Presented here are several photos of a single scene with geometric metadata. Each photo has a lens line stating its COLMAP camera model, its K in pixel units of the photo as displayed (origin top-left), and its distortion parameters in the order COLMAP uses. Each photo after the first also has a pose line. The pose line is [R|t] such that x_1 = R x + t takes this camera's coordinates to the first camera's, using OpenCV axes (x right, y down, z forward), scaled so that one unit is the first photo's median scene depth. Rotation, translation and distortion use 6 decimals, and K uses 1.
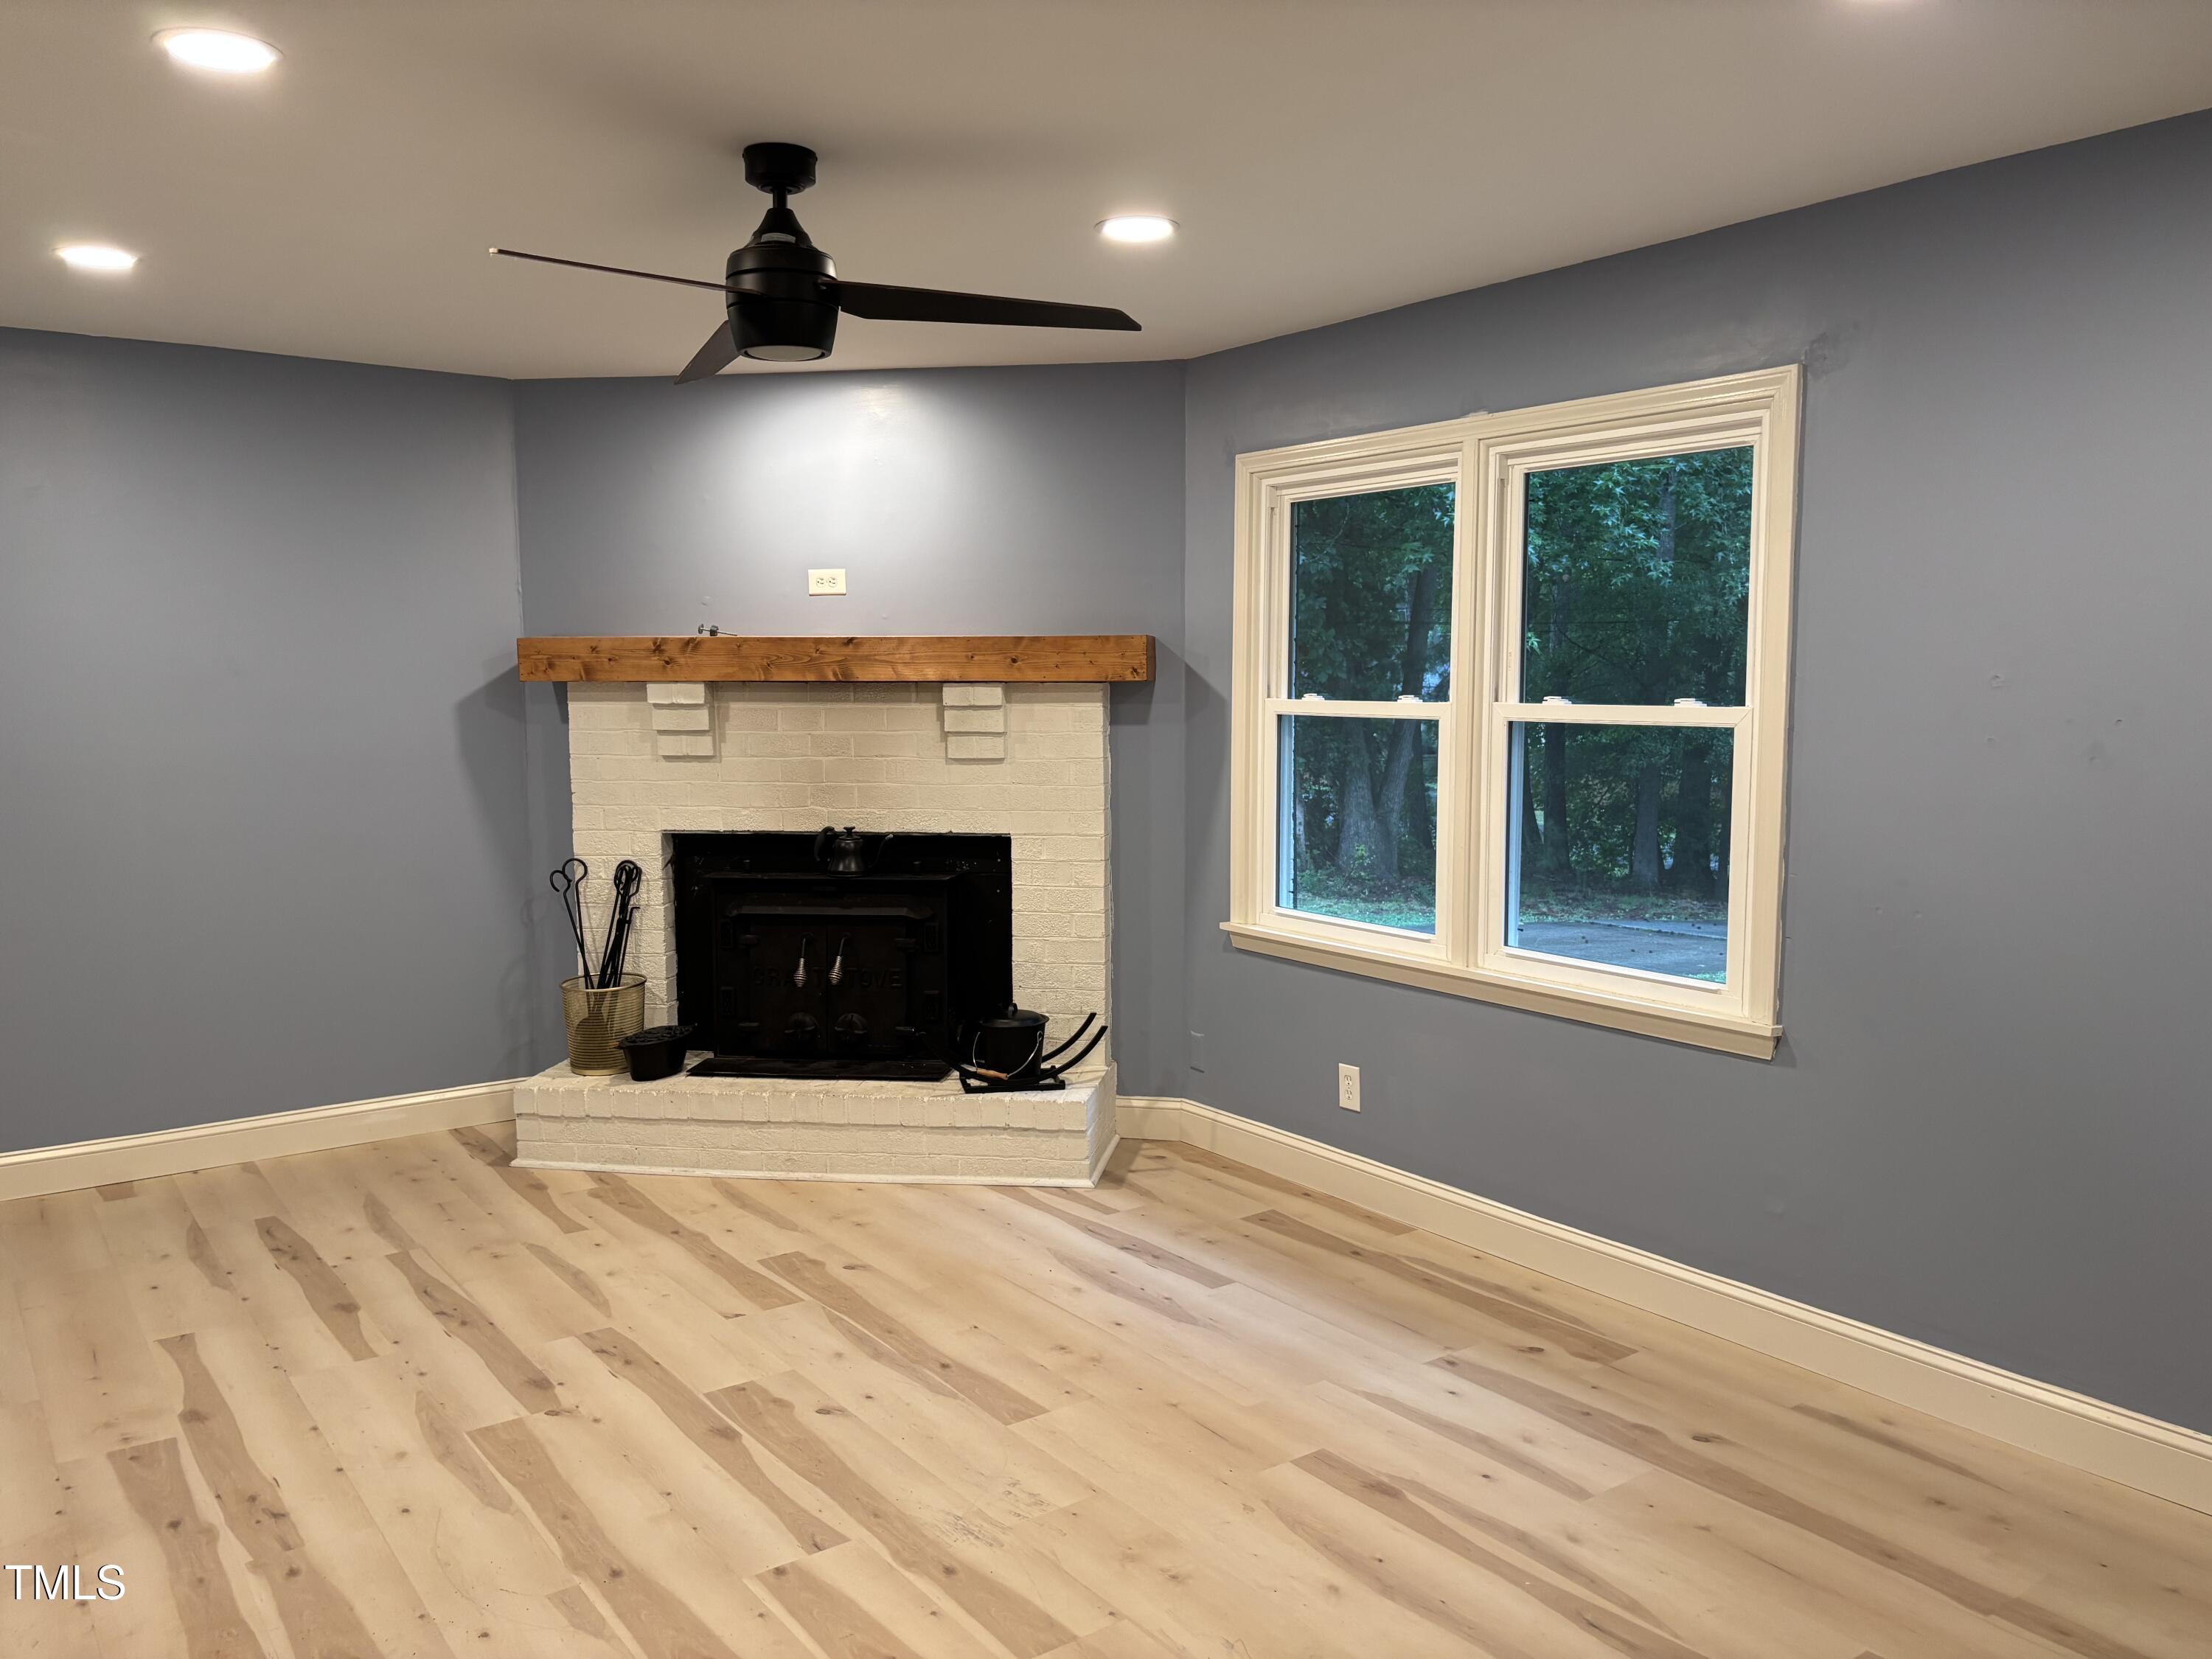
lens RADIAL K [[1666.1, 0, 1137.0], [0, 1666.1, 827.2], [0, 0, 1]] dist [0.059413, -0.066986]
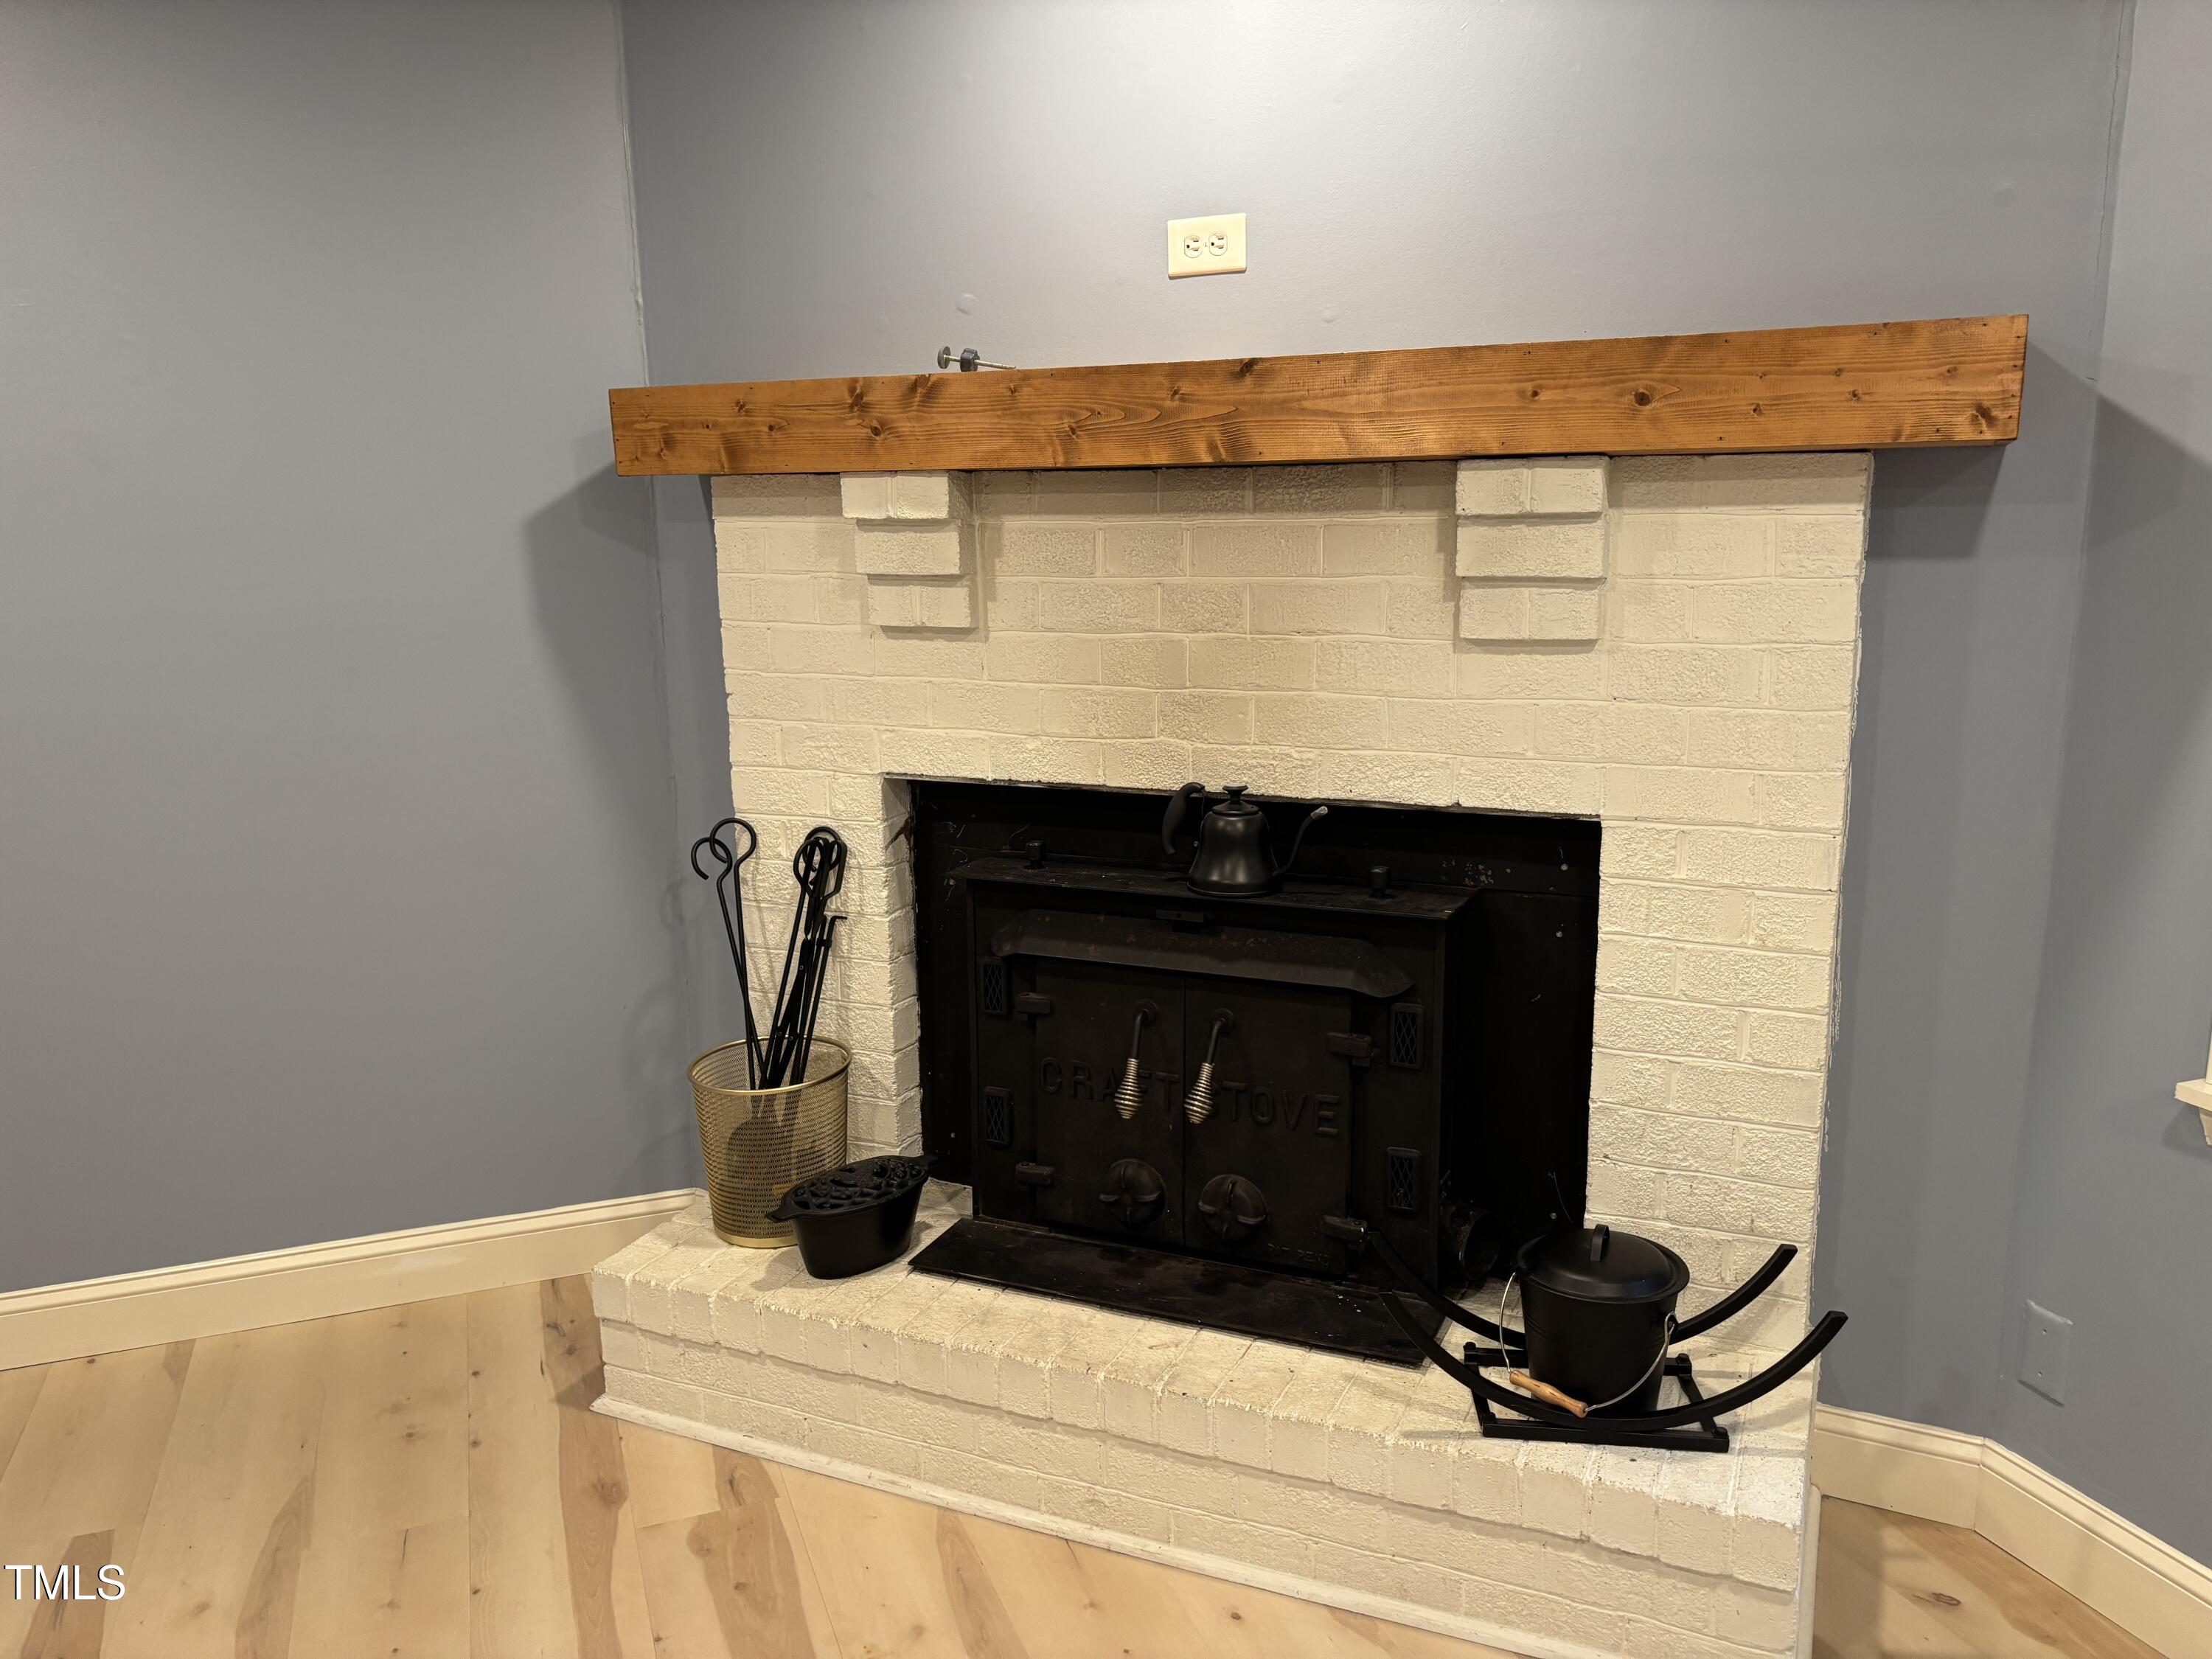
lens RADIAL K [[1666.1, 0, 1115.6], [0, 1666.1, 836.3], [0, 0, 1]] dist [0.059413, -0.066986]
pose [[0.961470, 0.044476, -0.271290, -0.079995], [-0.016869, 0.994512, 0.103258, -0.033903], [0.274393, -0.094703, 0.956943, 0.555220]]
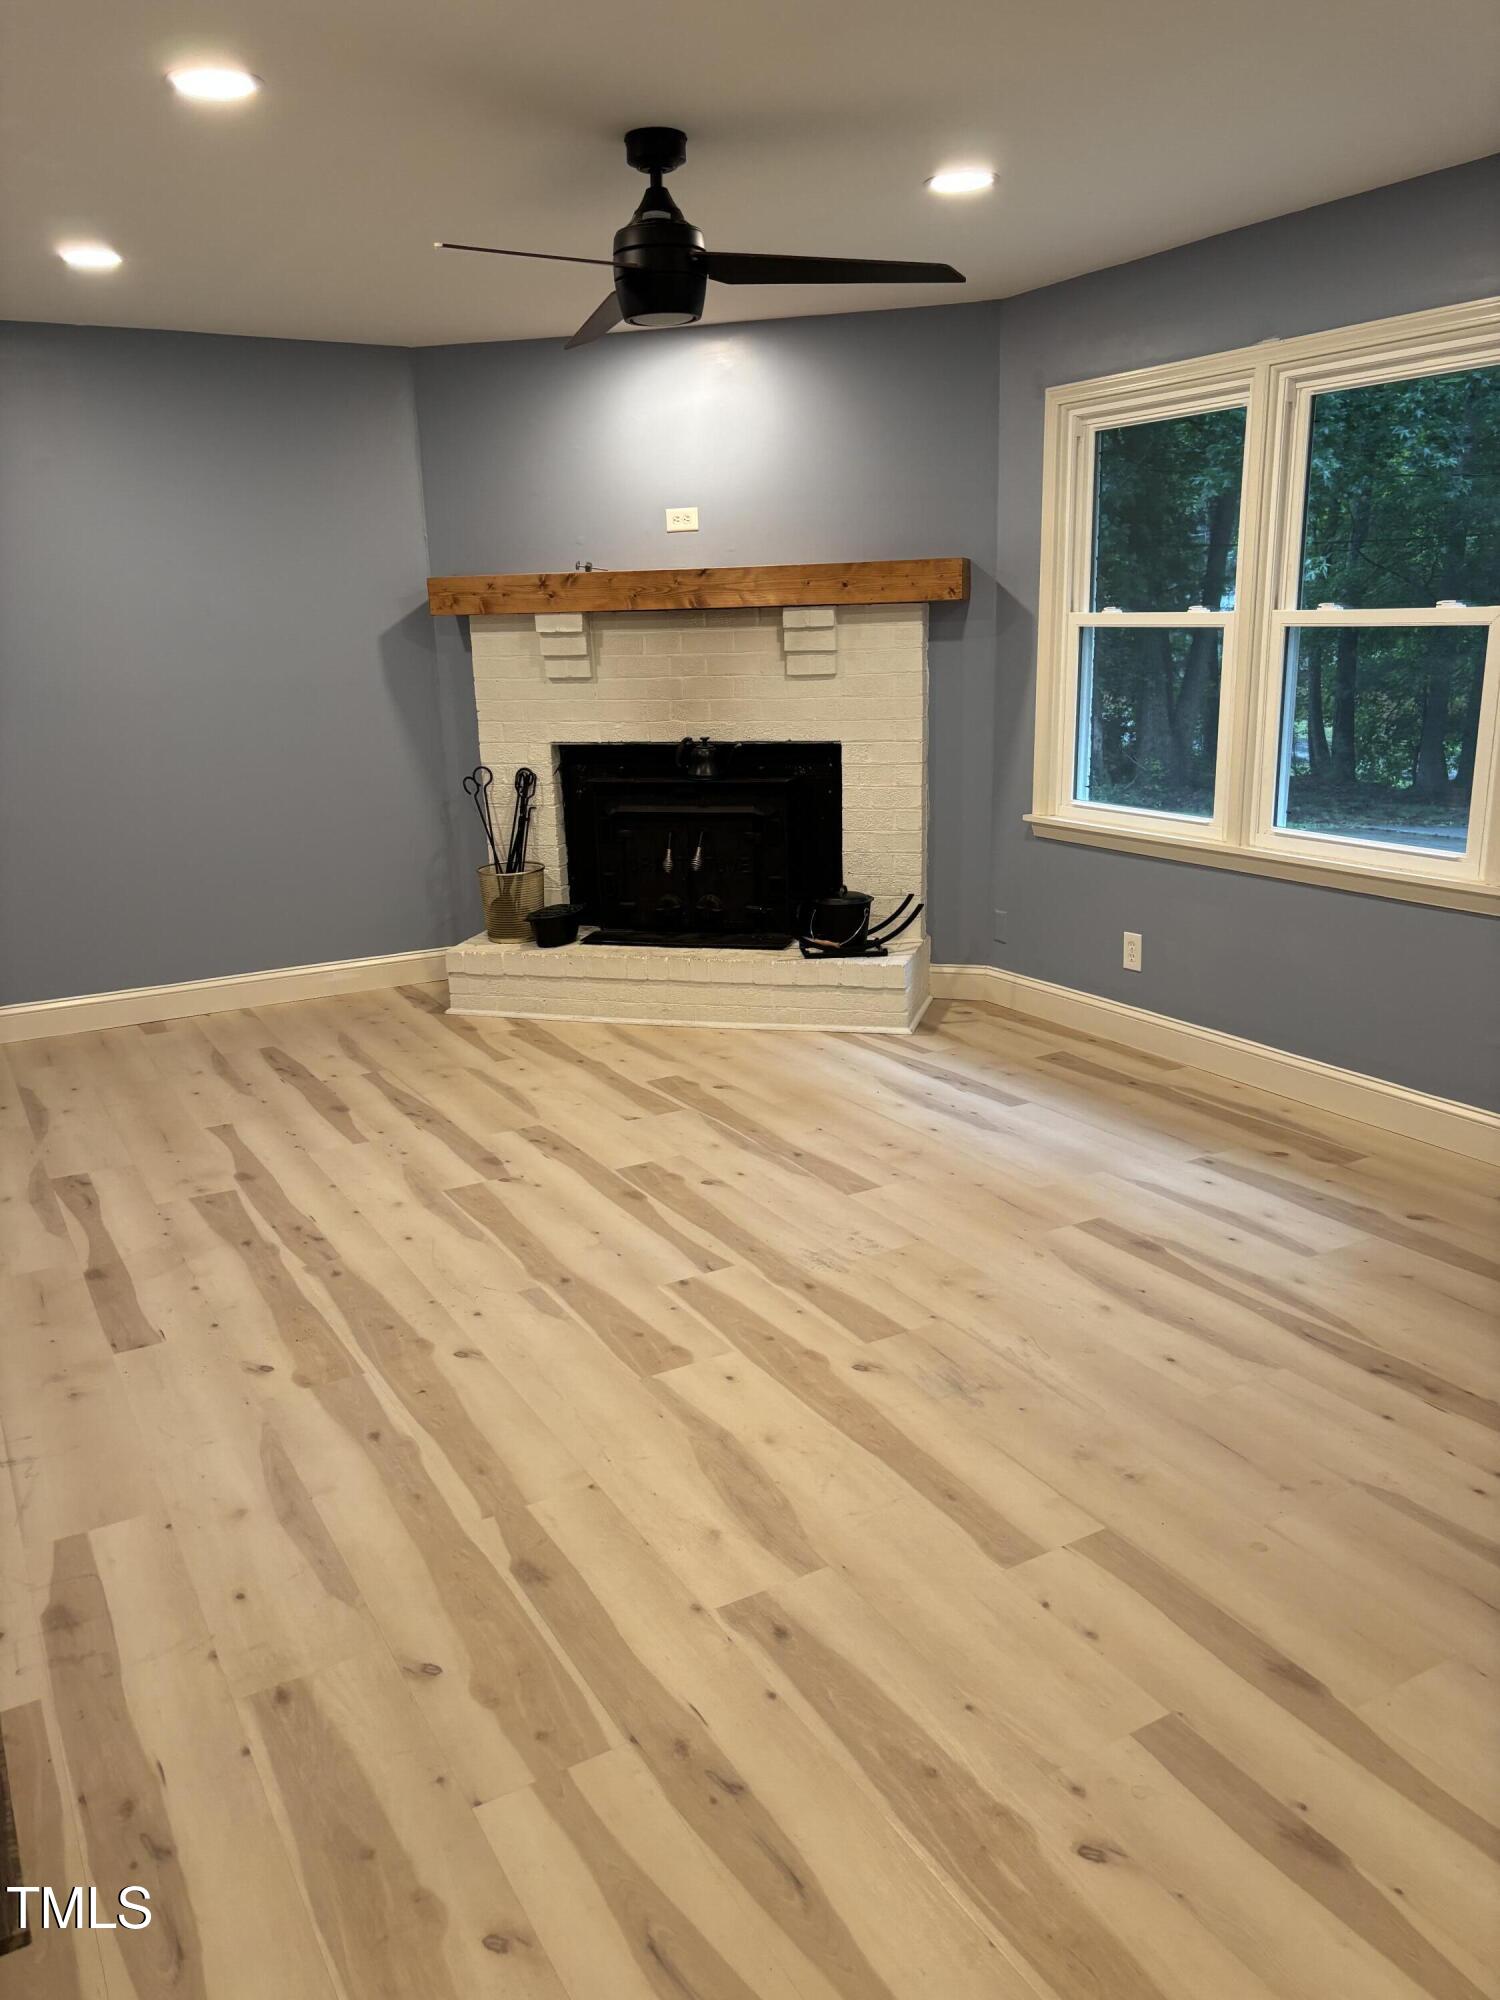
lens RADIAL K [[1506.4, 0, 756.5], [0, 1506.4, 999.6], [0, 0, 1]] dist [0.059413, -0.066986]
pose [[0.992528, 0.007463, -0.121792, -0.004810], [0.012132, 0.987146, 0.159357, 0.014234], [0.121415, -0.159644, 0.979680, -0.073760]]
